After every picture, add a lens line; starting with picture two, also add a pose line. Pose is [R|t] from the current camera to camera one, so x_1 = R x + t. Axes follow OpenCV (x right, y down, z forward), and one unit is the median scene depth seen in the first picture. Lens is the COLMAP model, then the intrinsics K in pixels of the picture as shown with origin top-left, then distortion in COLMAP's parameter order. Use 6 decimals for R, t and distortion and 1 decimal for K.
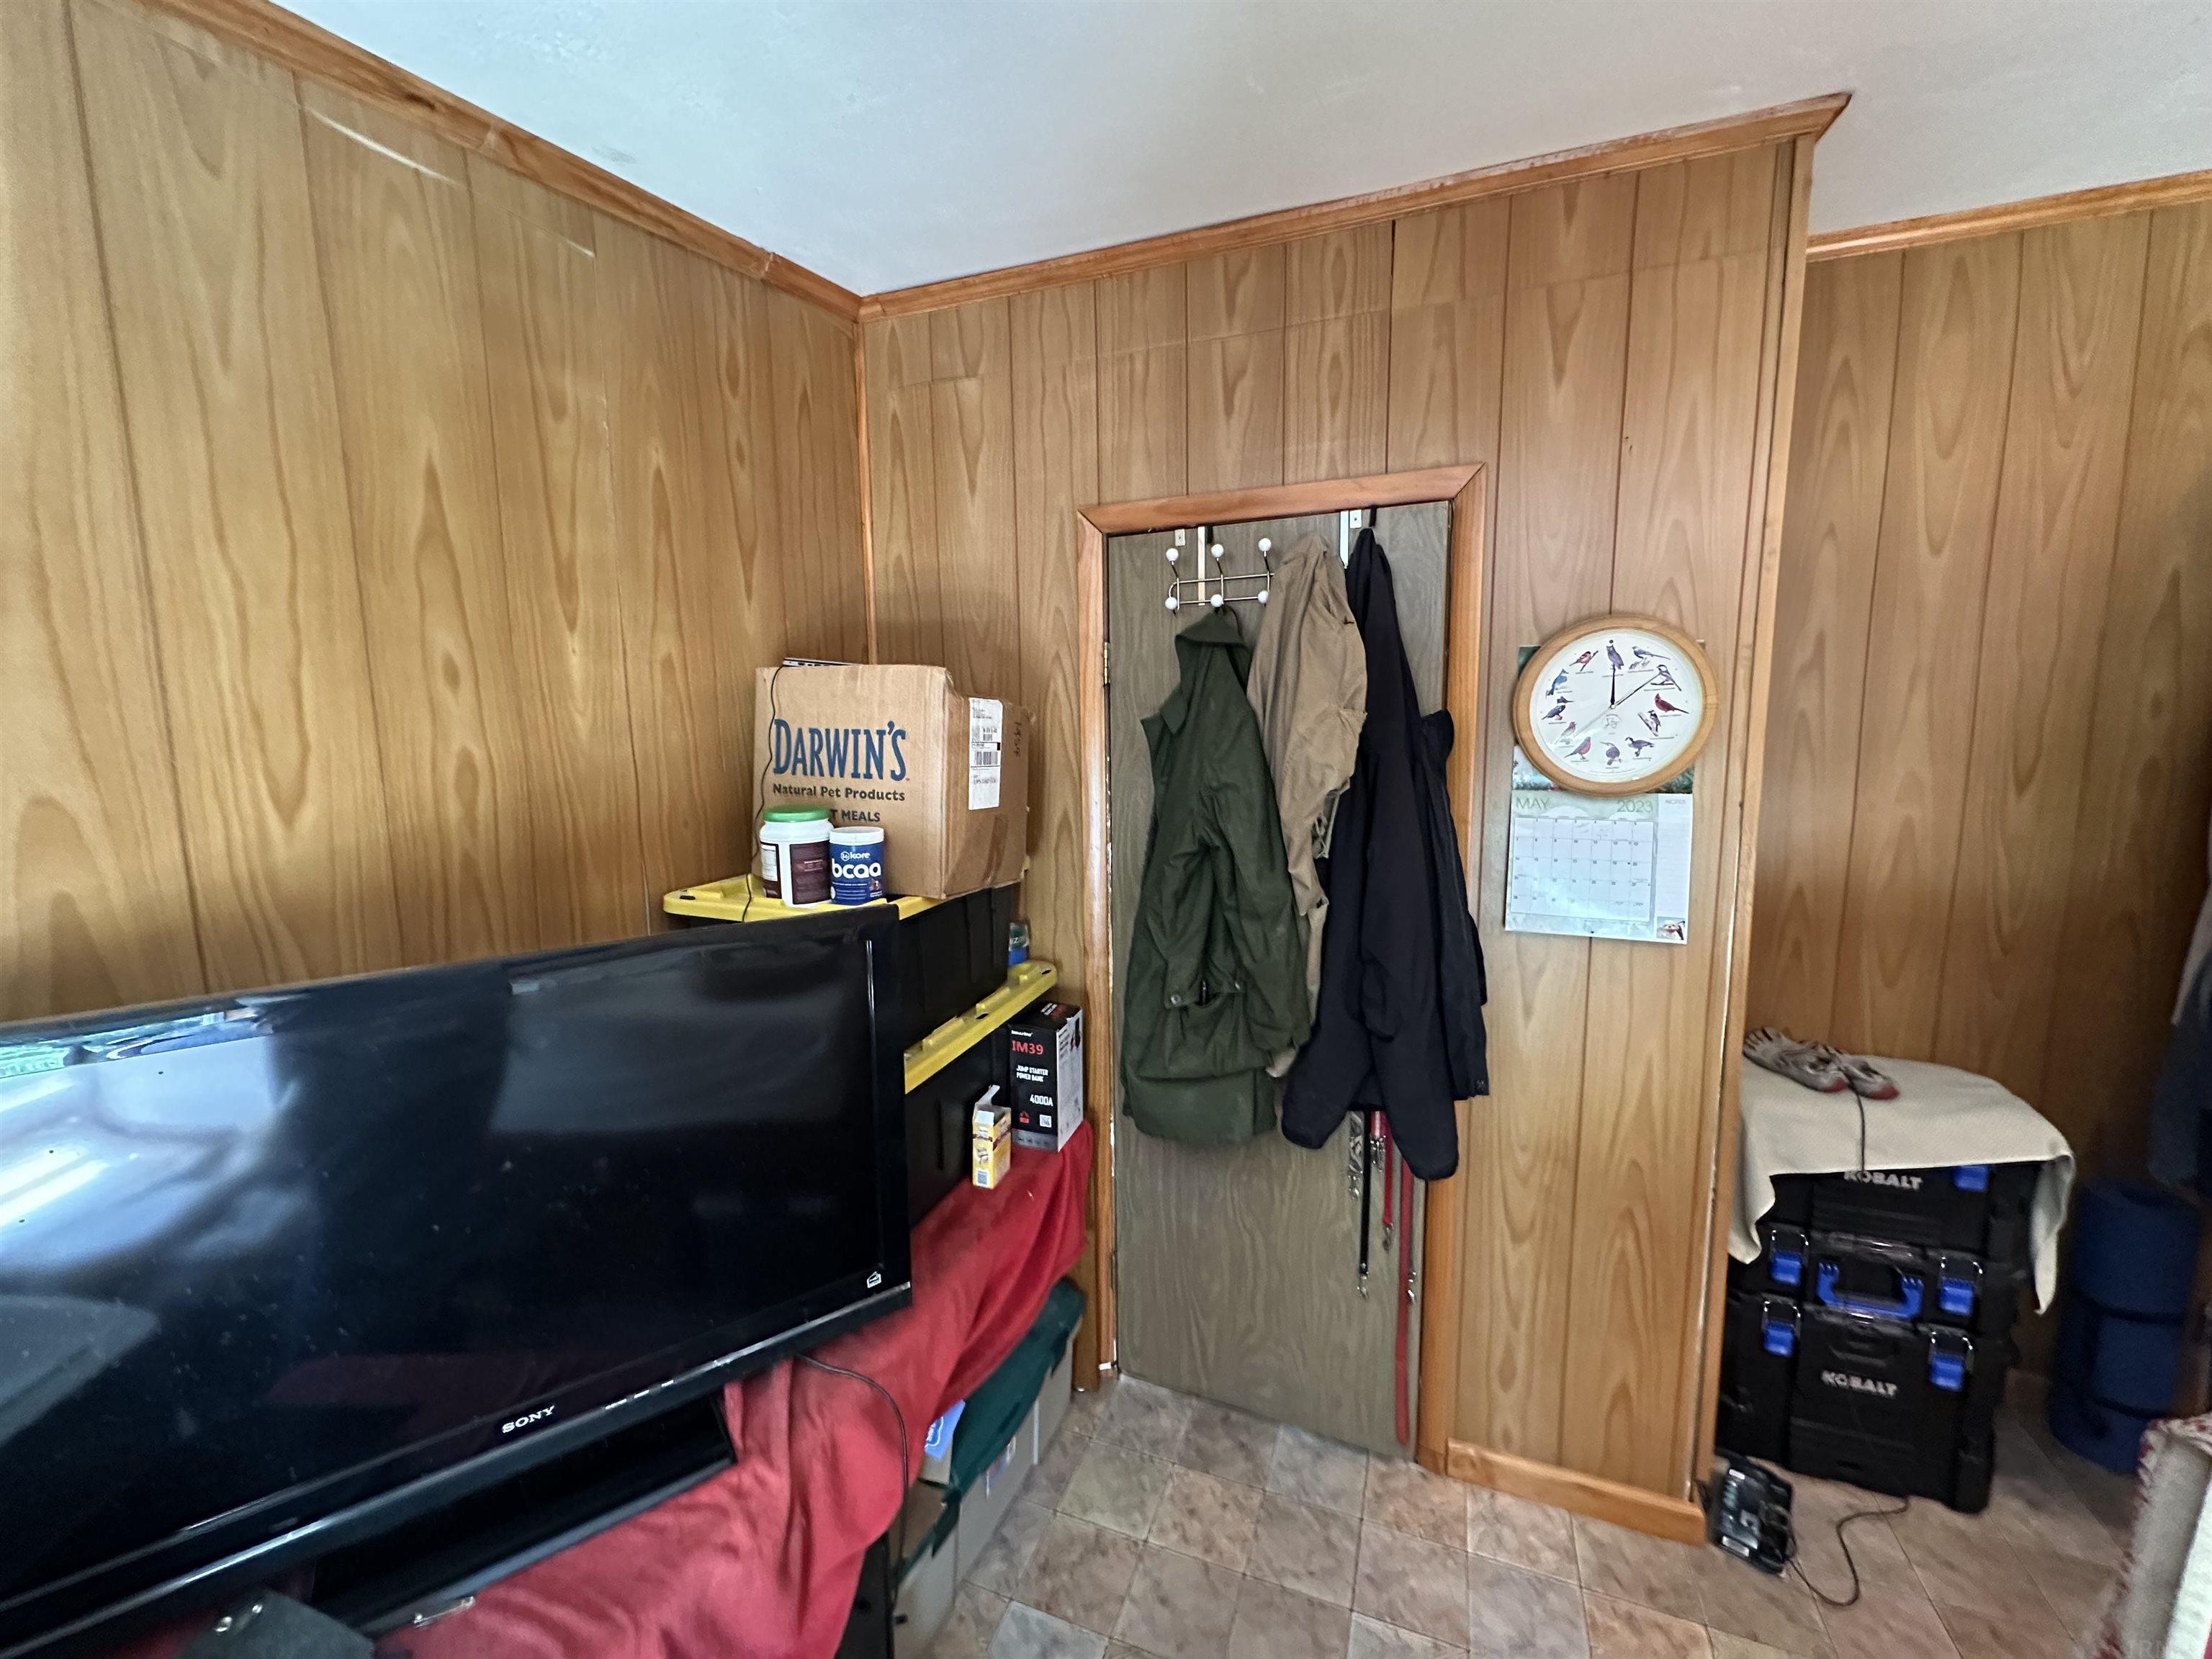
lens RADIAL K [[858.4, 0, 1102.8], [0, 858.4, 819.7], [0, 0, 1]] dist [0.000025, 0.000012]
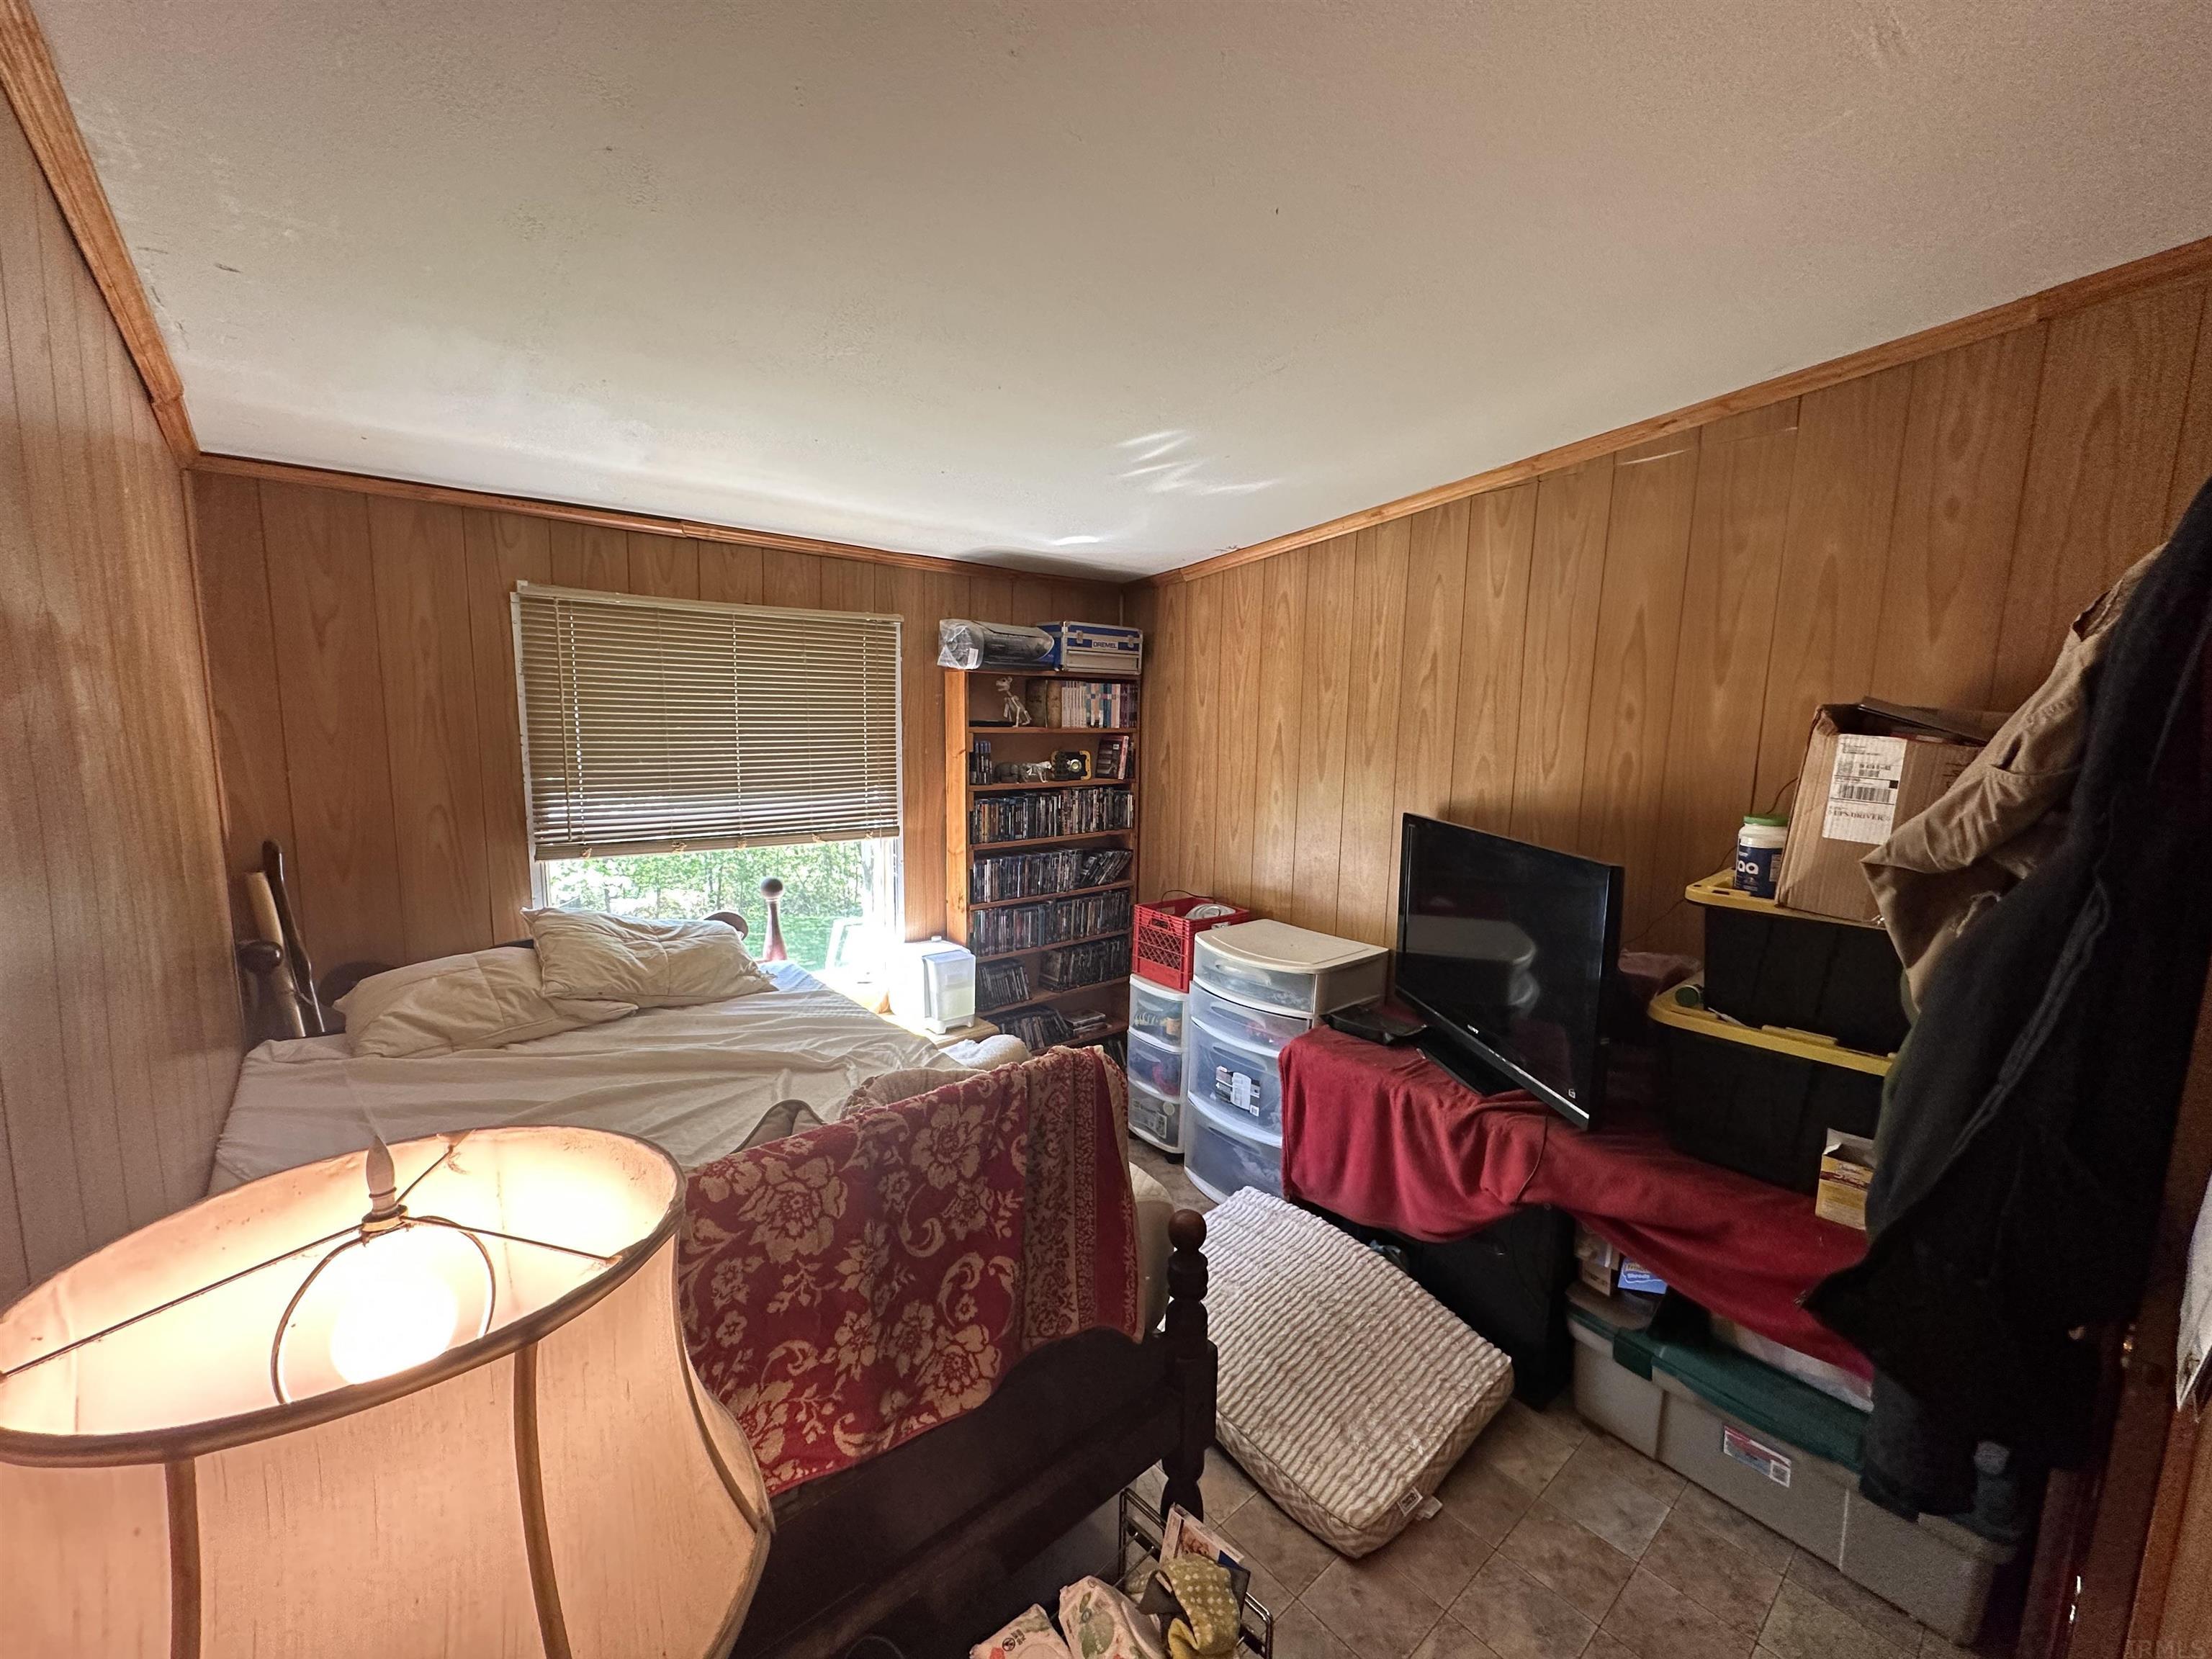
lens RADIAL K [[881.7, 0, 1106.4], [0, 881.7, 832.1], [0, 0, 1]] dist [-0.001228, 0.000029]
pose [[-0.462869, 0.124311, -0.877667, 1.380116], [-0.123707, 0.971369, 0.202825, -0.146299], [0.877752, 0.202455, -0.434239, 0.768053]]
